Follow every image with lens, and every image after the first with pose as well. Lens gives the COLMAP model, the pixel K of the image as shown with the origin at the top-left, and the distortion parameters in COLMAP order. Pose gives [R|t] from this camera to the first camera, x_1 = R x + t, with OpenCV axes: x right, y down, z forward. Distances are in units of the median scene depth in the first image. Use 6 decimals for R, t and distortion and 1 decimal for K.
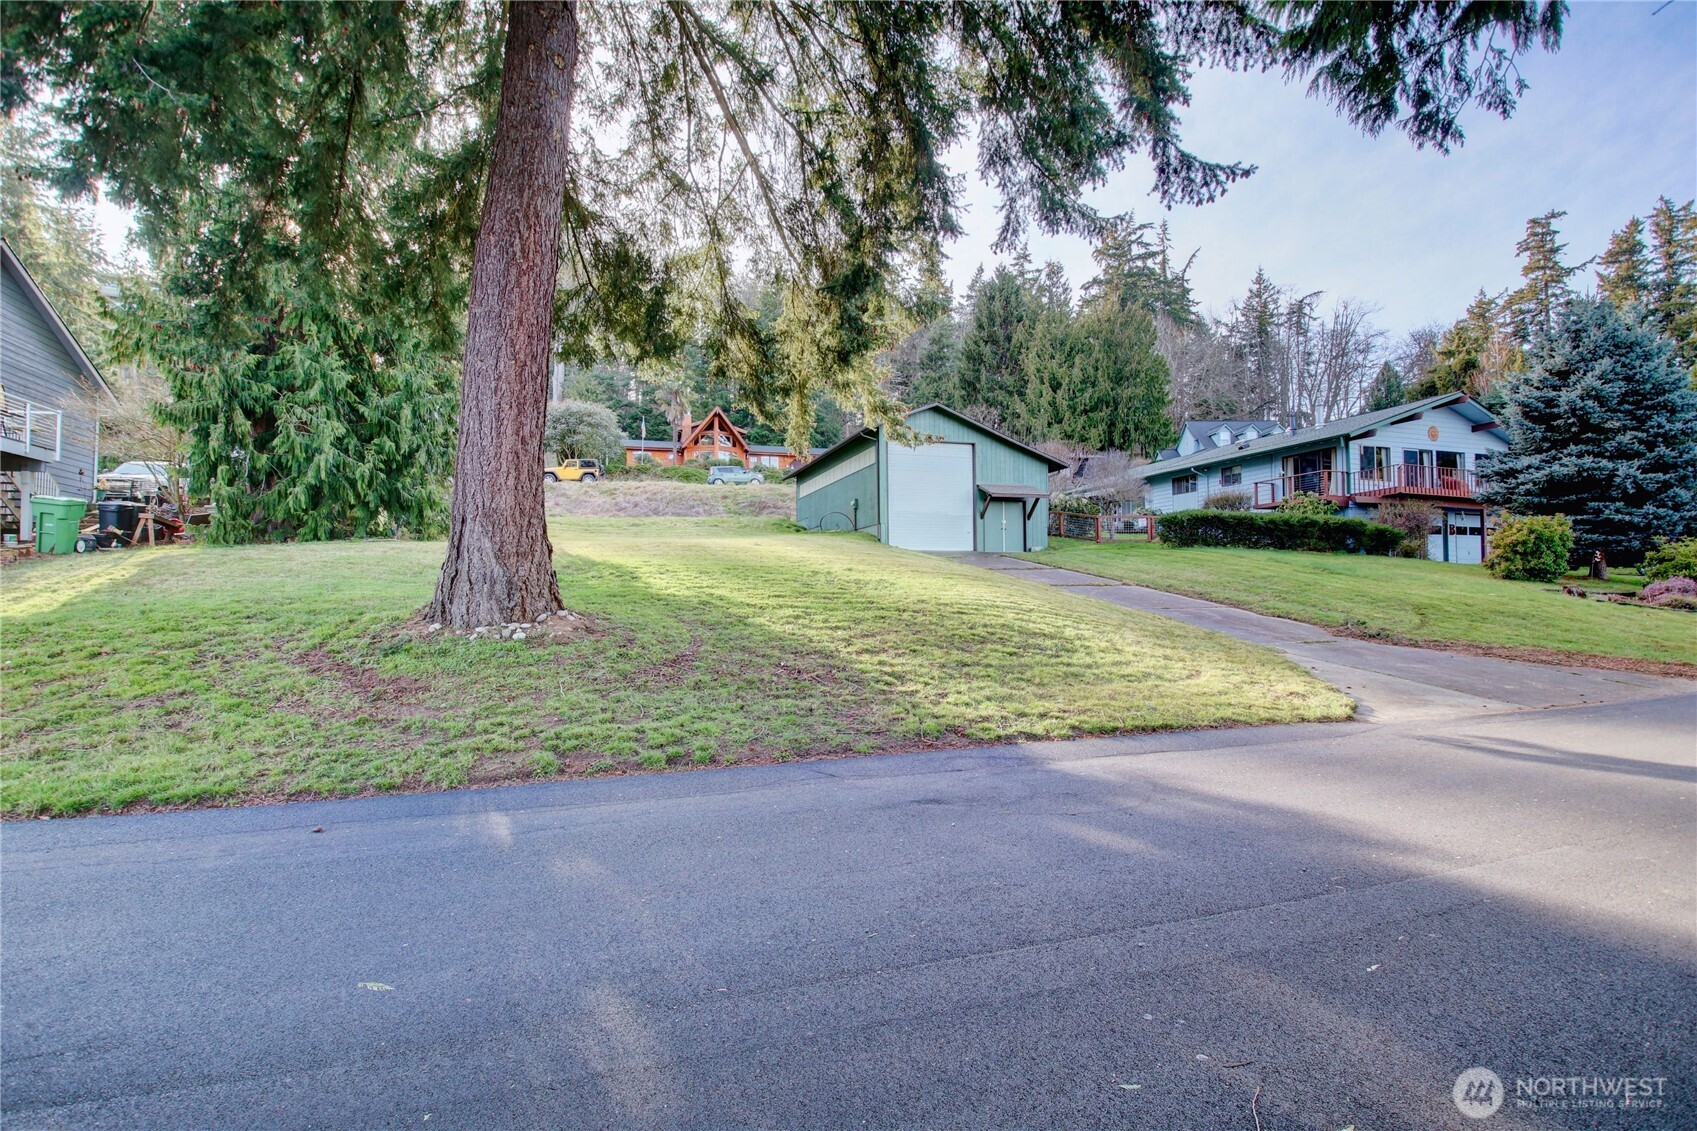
lens RADIAL K [[789.6, 0, 840.9], [0, 789.6, 574.3], [0, 0, 1]] dist [0.006090, -0.017828]
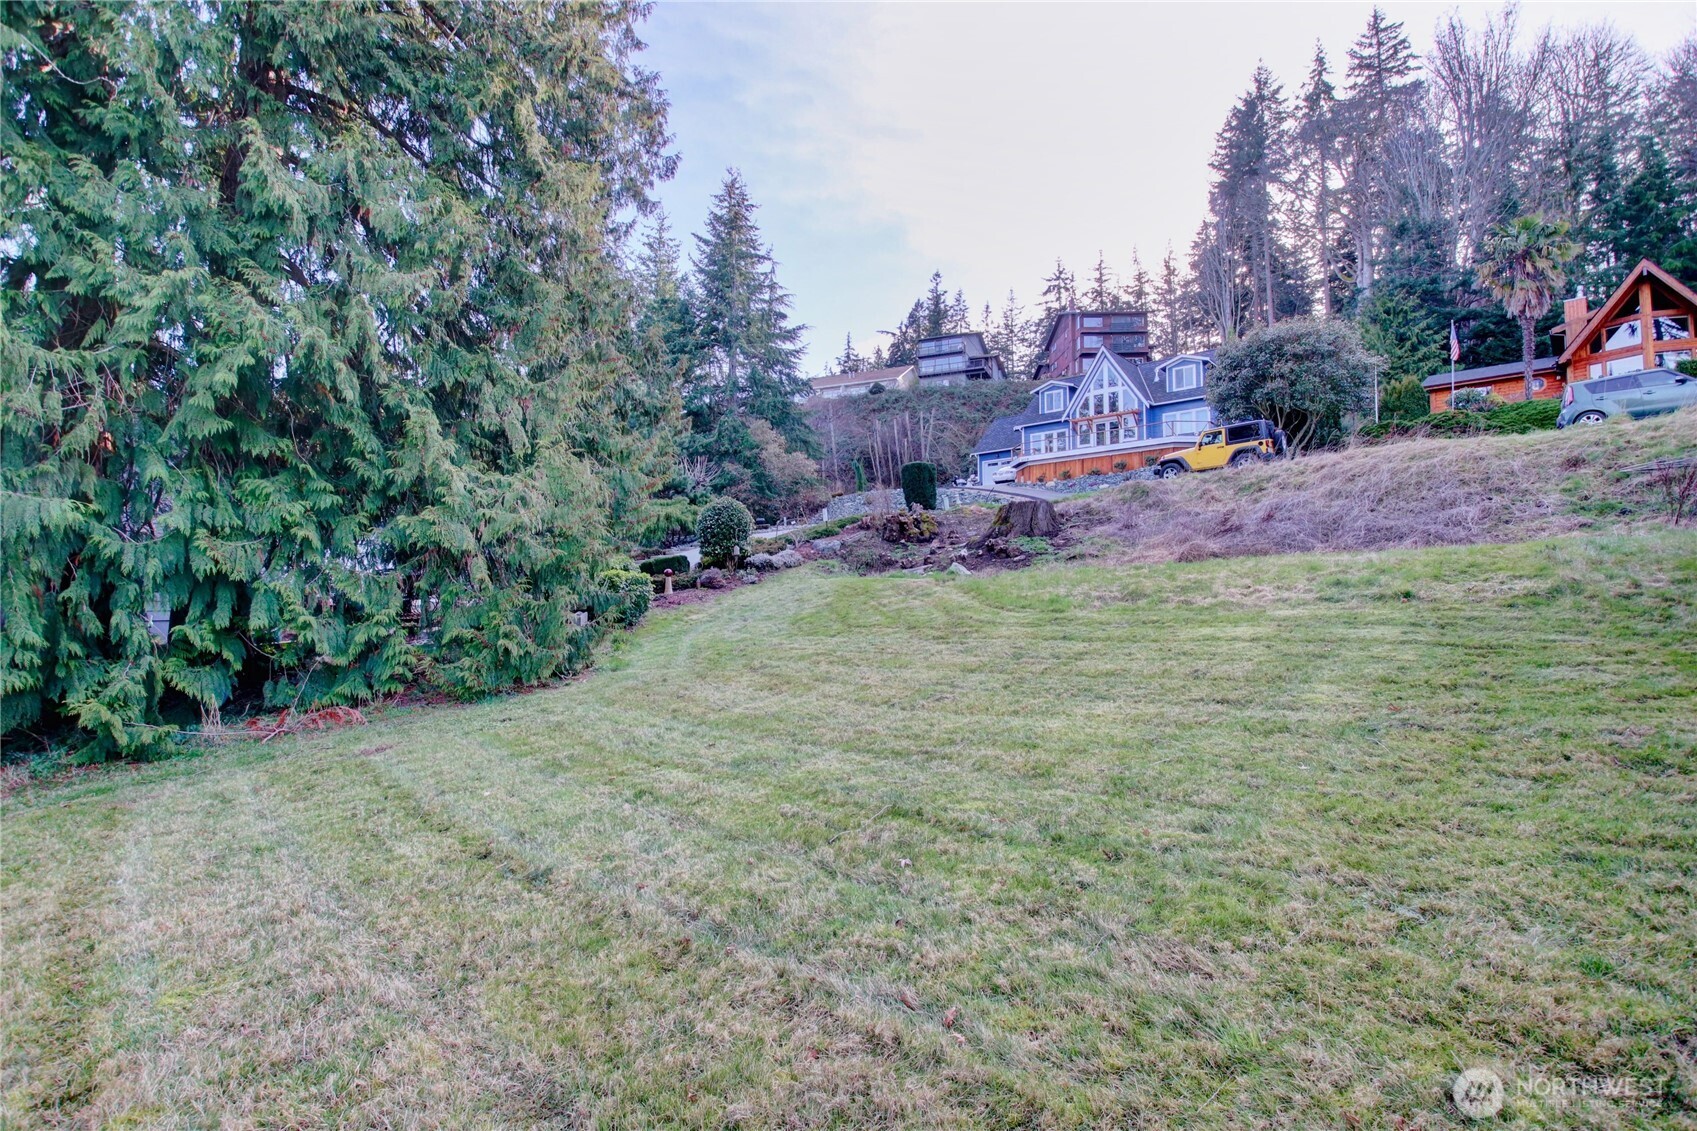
lens RADIAL K [[789.6, 0, 849.6], [0, 789.6, 577.2], [0, 0, 1]] dist [0.006090, -0.017828]
pose [[0.526097, -0.022864, -0.850117, -0.017306], [0.034176, 0.999399, -0.005729, -0.039899], [0.849738, -0.026040, 0.526562, 0.392066]]
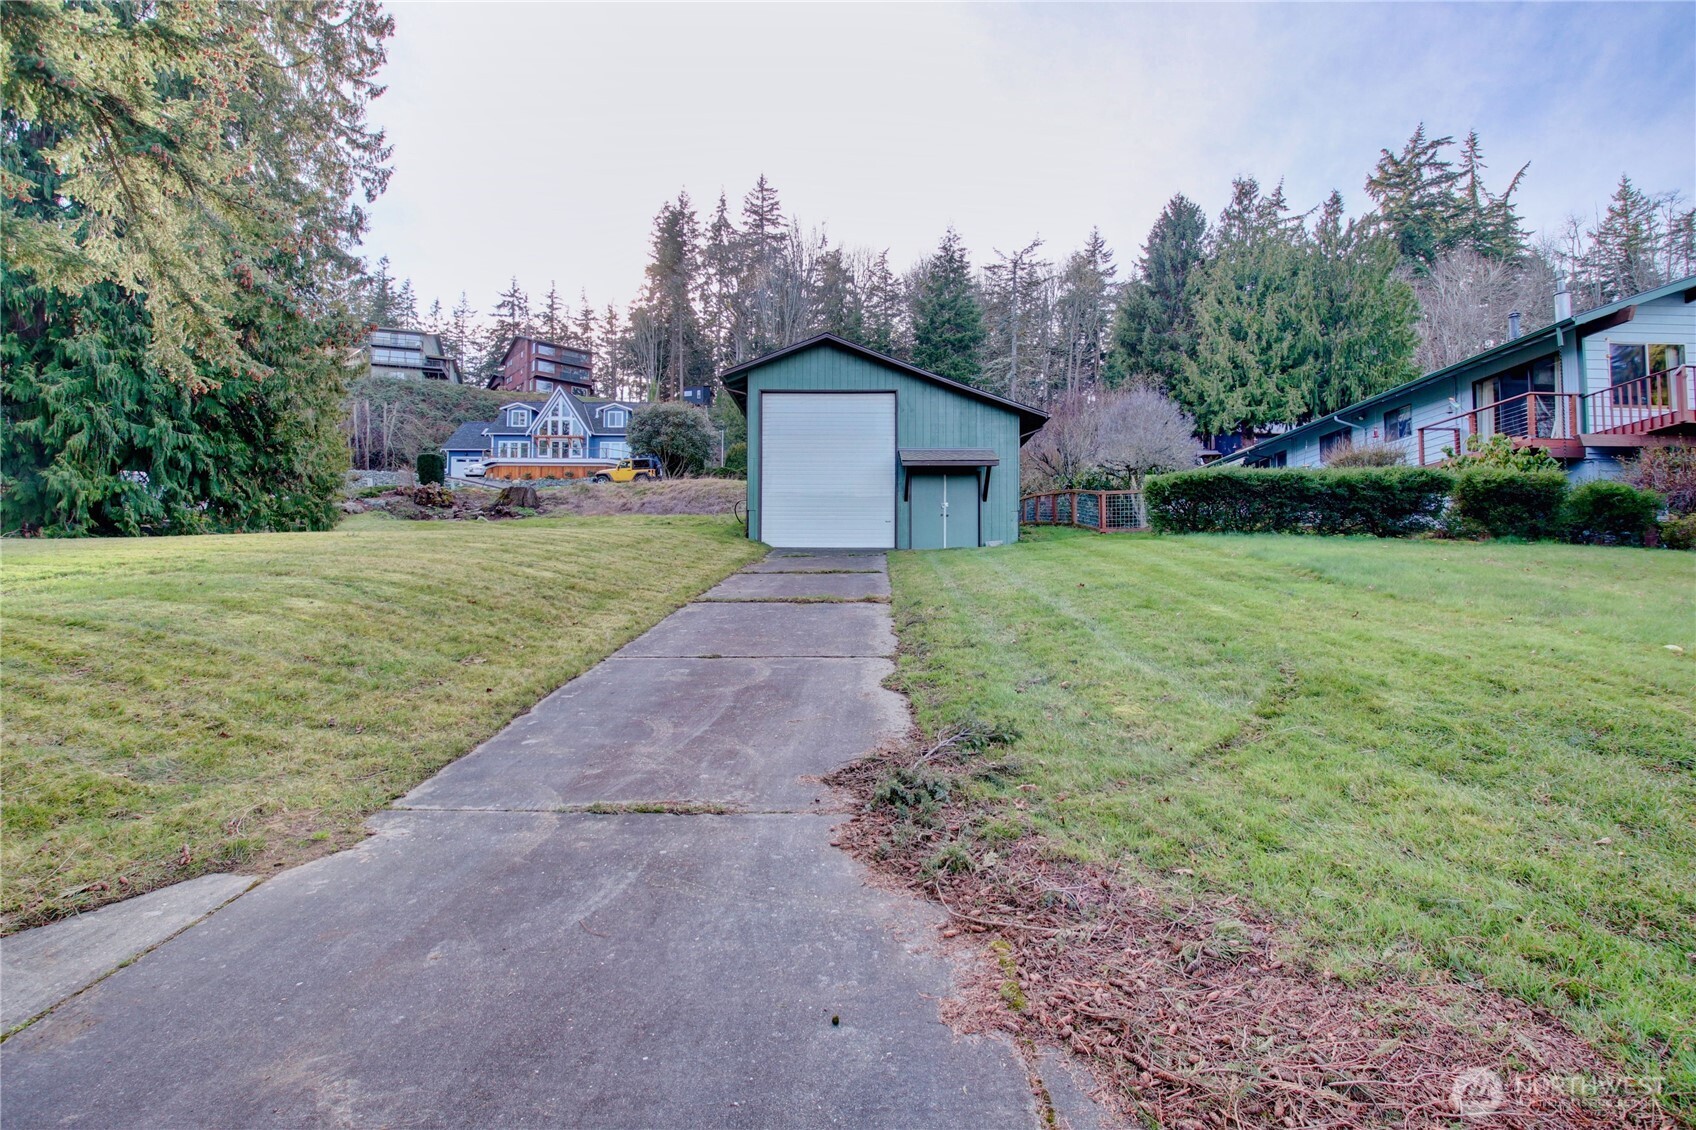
lens RADIAL K [[789.1, 0, 850.9], [0, 789.1, 571.8], [0, 0, 1]] dist [0.006090, -0.017828]
pose [[0.947132, -0.004074, -0.320818, 0.158715], [-0.000469, 0.999901, -0.014083, -0.000175], [0.320844, 0.013489, 0.947036, 0.156597]]
